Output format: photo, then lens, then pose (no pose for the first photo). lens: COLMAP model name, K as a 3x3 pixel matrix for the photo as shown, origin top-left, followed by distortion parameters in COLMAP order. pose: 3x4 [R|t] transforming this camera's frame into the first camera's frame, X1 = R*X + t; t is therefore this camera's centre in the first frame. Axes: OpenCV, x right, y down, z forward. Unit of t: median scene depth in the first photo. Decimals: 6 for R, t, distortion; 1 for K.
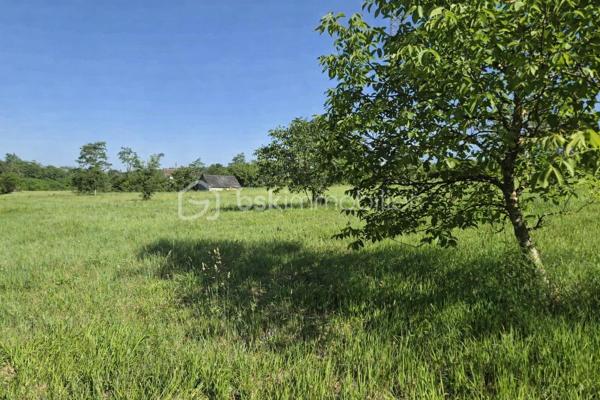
lens RADIAL K [[404.4, 0, 301.8], [0, 404.4, 200.5], [0, 0, 1]] dist [0.075332, -0.040684]
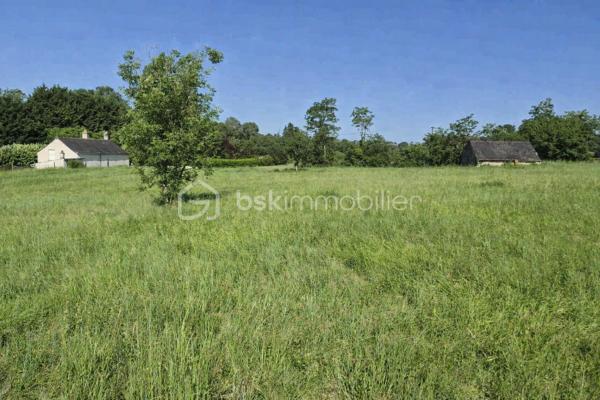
lens RADIAL K [[404.4, 0, 302.2], [0, 404.4, 201.9], [0, 0, 1]] dist [0.075332, -0.040684]
pose [[0.777700, 0.075037, -0.624141, -0.049751], [-0.025597, 0.995807, 0.087825, -0.018497], [0.628114, -0.052326, 0.776360, 0.367173]]
